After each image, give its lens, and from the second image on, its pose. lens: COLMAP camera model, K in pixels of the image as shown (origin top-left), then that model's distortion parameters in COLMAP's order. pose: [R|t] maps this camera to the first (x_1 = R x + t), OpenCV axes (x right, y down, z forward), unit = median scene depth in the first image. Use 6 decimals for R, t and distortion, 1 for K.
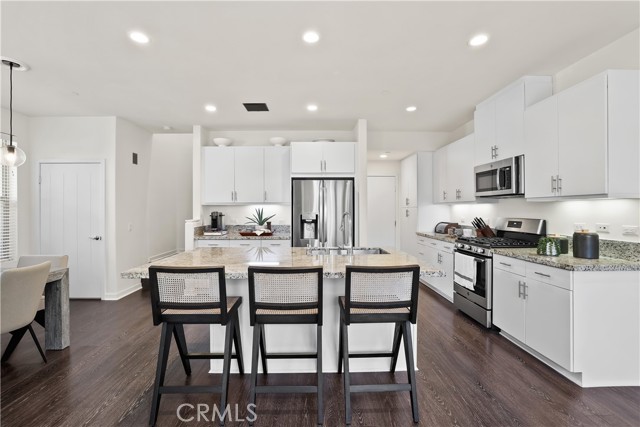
lens RADIAL K [[284.4, 0, 317.4], [0, 284.4, 210.0], [0, 0, 1]] dist [-0.038005, 0.013708]
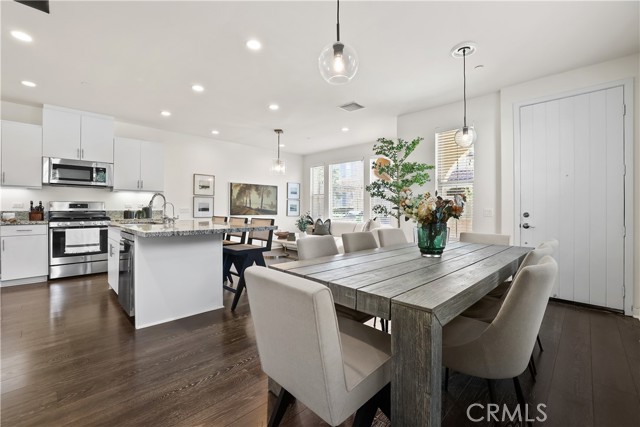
lens RADIAL K [[284.4, 0, 319.6], [0, 284.4, 211.4], [0, 0, 1]] dist [-0.038005, 0.013708]
pose [[-0.701215, -0.005479, 0.712929, -0.898825], [0.002159, 0.999950, 0.009809, 0.051720], [-0.712947, 0.008418, -0.701168, 0.875140]]
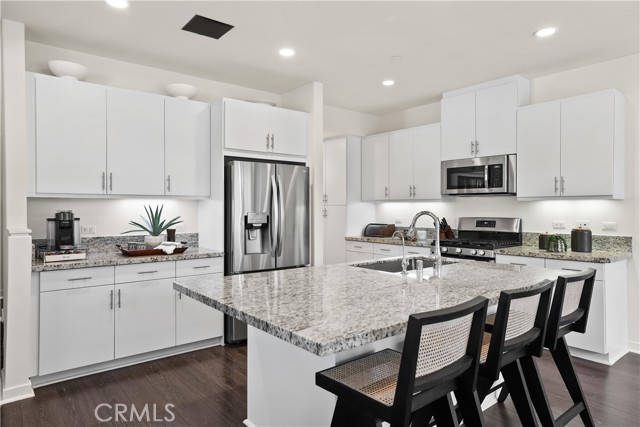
lens RADIAL K [[408.6, 0, 314.6], [0, 408.6, 209.3], [0, 0, 1]] dist [0.005196, 0.008734]
pose [[0.793051, 0.003258, 0.609147, -0.486255], [-0.001706, 0.999994, -0.003127, 0.004372], [-0.609153, 0.001440, 0.793051, 0.188718]]
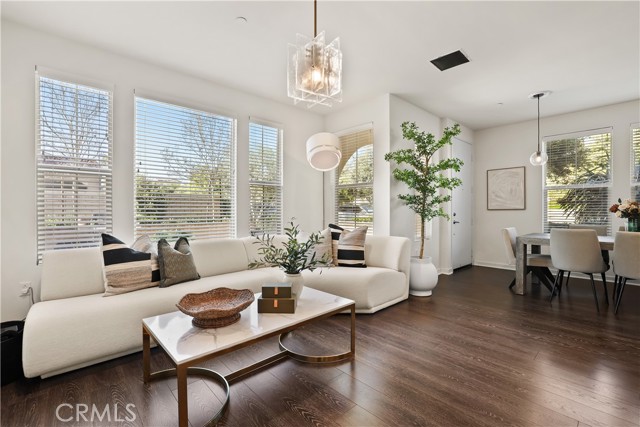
lens RADIAL K [[291.3, 0, 309.0], [0, 291.3, 204.4], [0, 0, 1]] dist [-0.022558, 0.003073]
pose [[-0.753411, -0.006375, -0.657519, 0.485772], [0.000340, 0.999949, -0.010084, 0.041820], [0.657550, -0.007821, -0.753371, 0.371318]]
